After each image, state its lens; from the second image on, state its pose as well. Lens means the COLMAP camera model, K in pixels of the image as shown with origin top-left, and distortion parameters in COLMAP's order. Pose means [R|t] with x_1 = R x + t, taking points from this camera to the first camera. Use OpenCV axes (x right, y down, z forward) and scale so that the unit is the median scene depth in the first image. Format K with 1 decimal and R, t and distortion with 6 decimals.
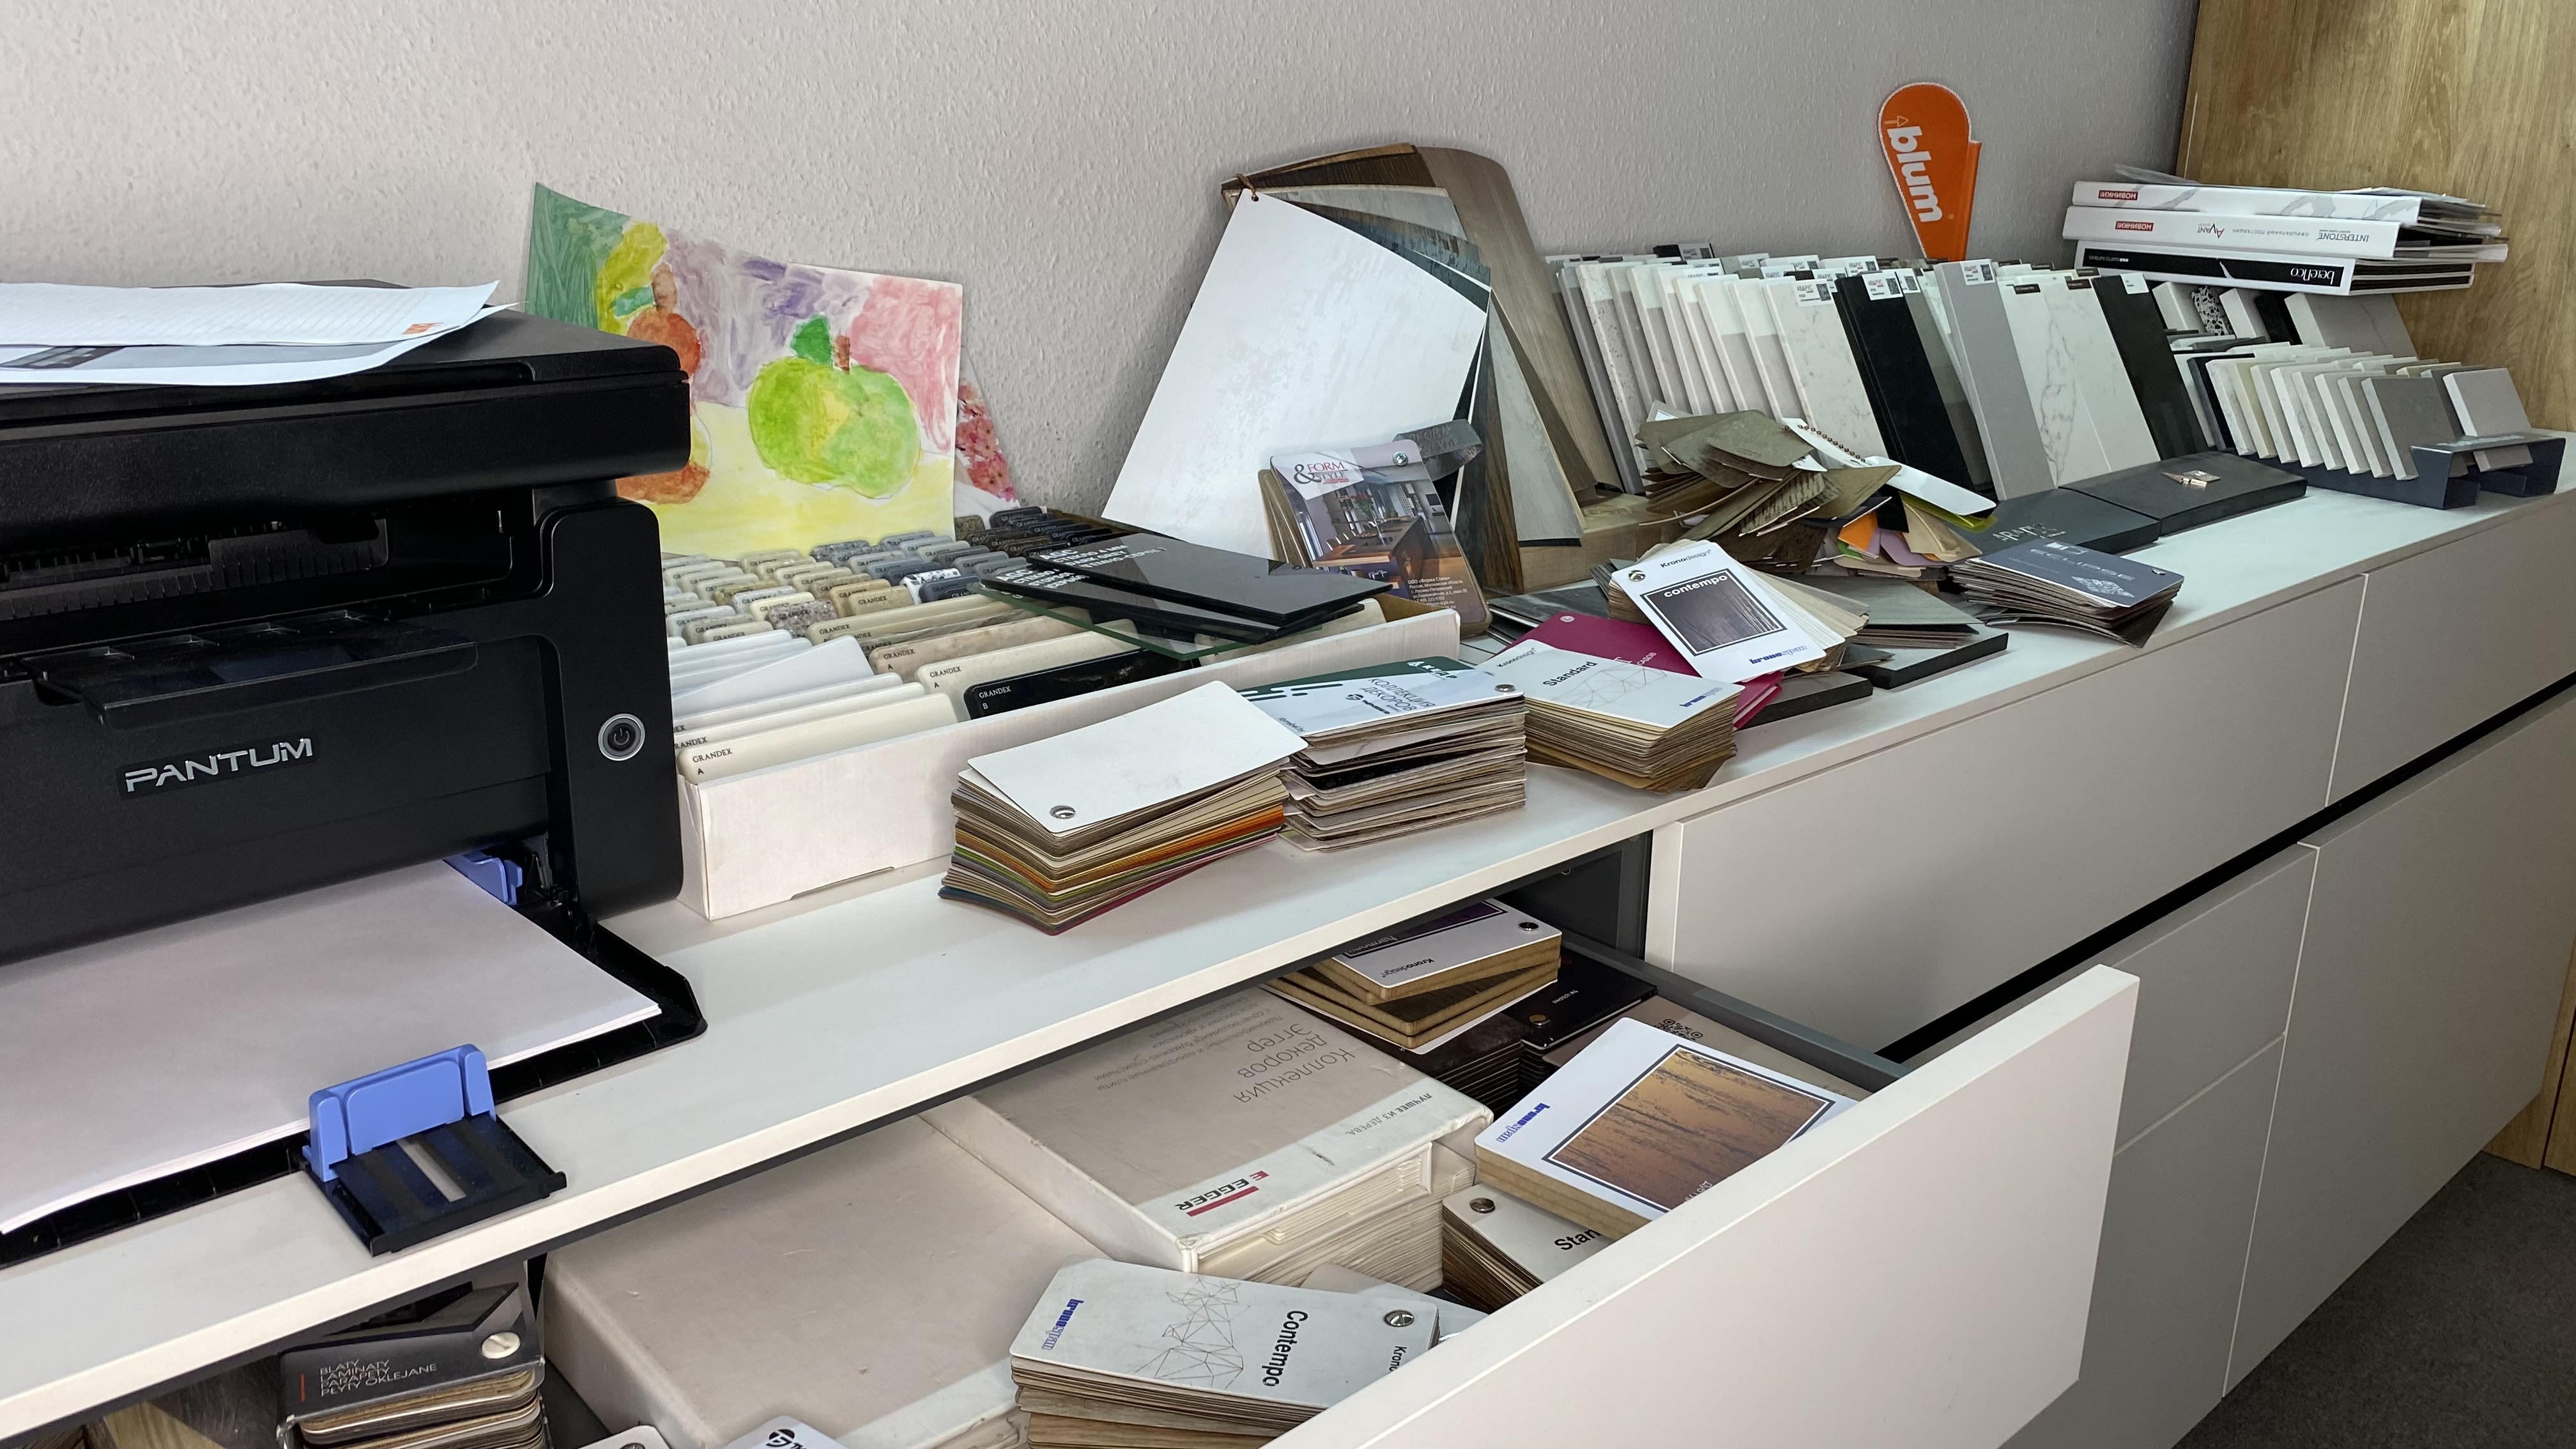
lens RADIAL K [[1919.3, 0, 1294.3], [0, 1919.3, 723.9], [0, 0, 1]] dist [0.033285, -0.000213]
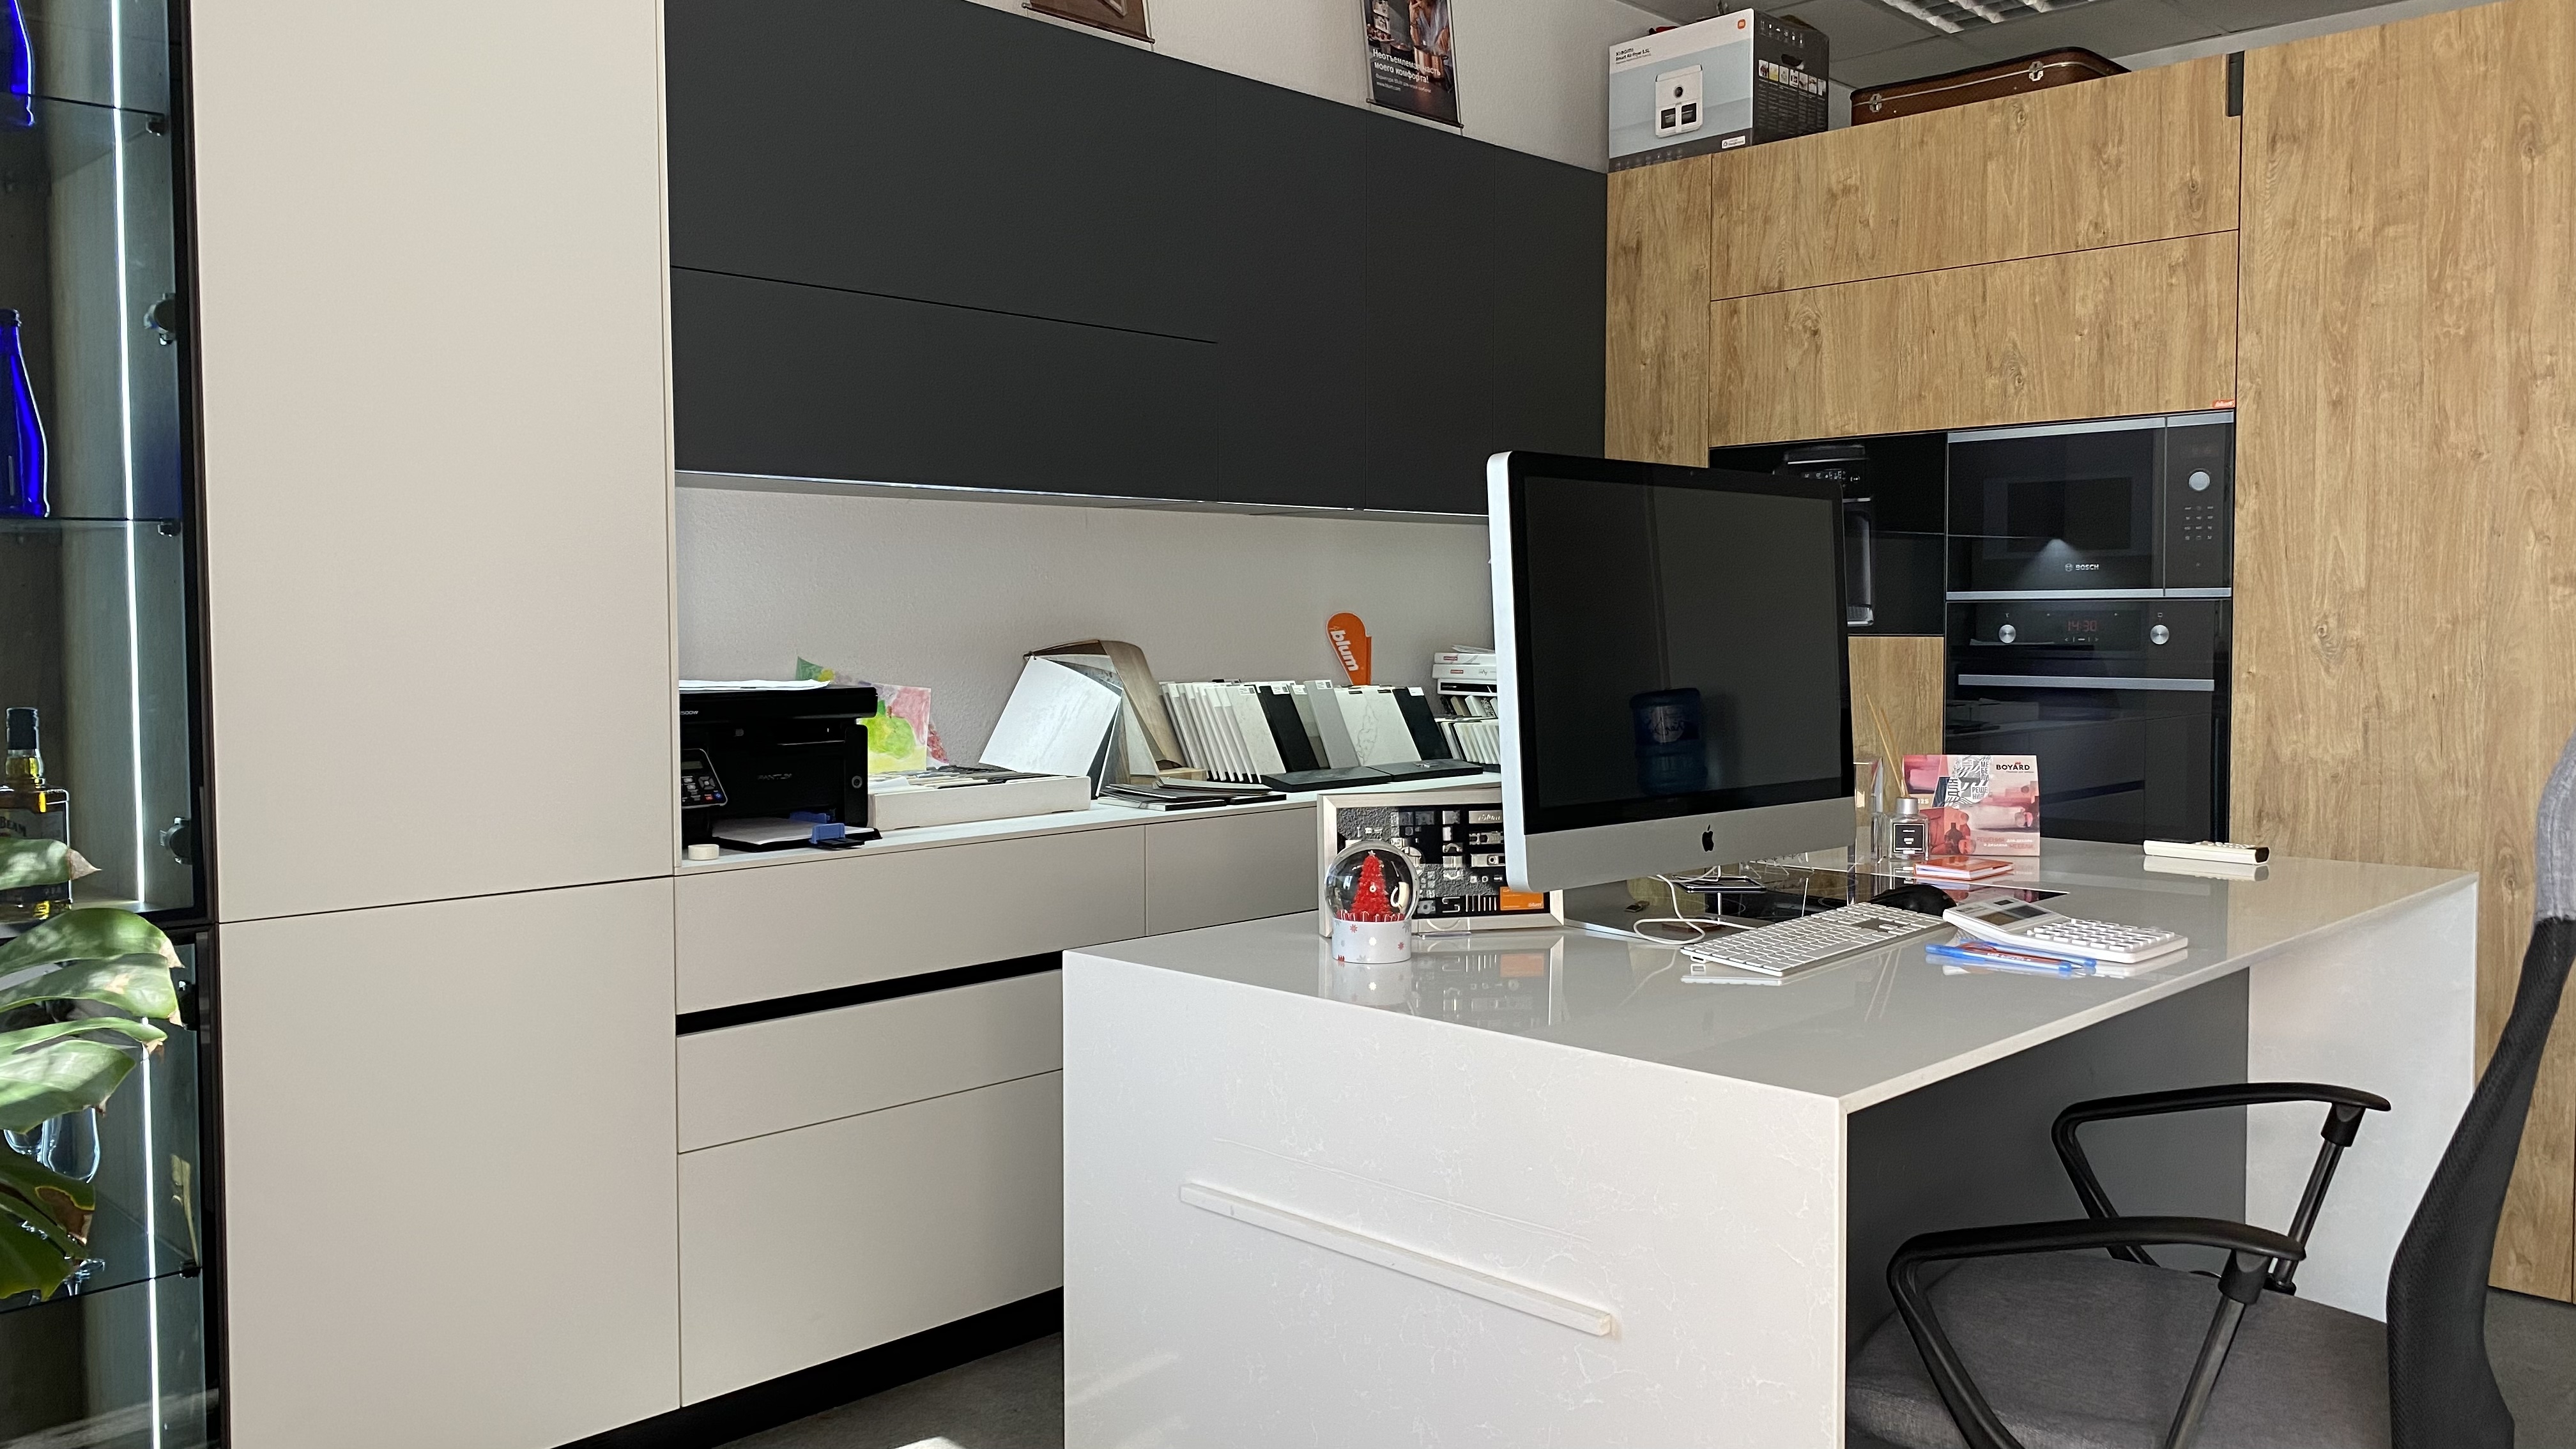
lens RADIAL K [[1919.3, 0, 1286.8], [0, 1919.3, 715.2], [0, 0, 1]] dist [0.033285, -0.000213]
pose [[0.998789, -0.016197, 0.046452, 0.201703], [0.027312, 0.967924, -0.249756, 0.487349], [-0.040917, 0.250722, 0.967194, -1.609129]]
